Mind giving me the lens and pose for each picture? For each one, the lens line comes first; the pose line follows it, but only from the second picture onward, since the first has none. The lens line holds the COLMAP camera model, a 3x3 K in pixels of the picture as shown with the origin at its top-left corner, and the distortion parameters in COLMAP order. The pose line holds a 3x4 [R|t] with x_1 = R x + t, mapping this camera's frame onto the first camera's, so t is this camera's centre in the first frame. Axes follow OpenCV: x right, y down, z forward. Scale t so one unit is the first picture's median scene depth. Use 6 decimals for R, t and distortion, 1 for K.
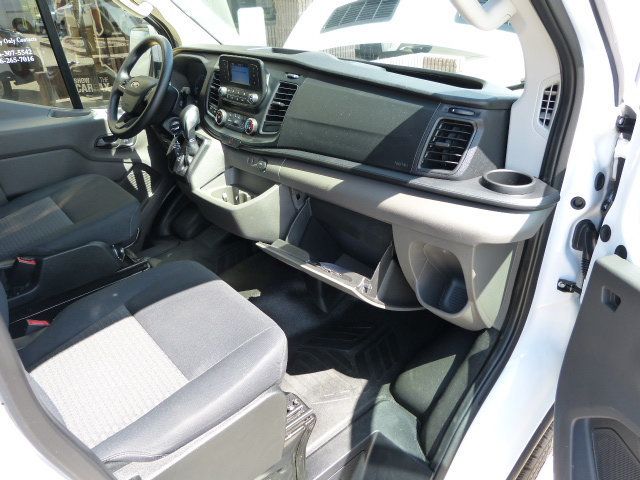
lens RADIAL K [[474.7, 0, 321.4], [0, 474.7, 240.3], [0, 0, 1]] dist [-0.037680, 0.026817]
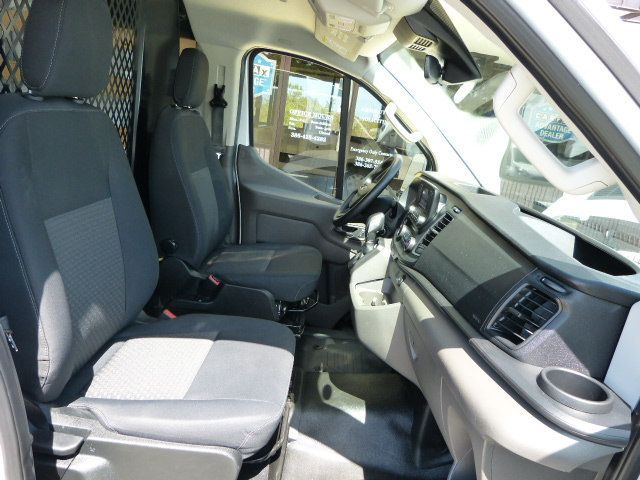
lens RADIAL K [[474.7, 0, 321.3], [0, 474.7, 240.9], [0, 0, 1]] dist [-0.037680, 0.026817]
pose [[0.726169, 0.307832, -0.614750, 0.443239], [-0.465594, 0.878101, -0.110277, -0.054832], [0.505866, 0.366304, 0.780974, 0.112629]]
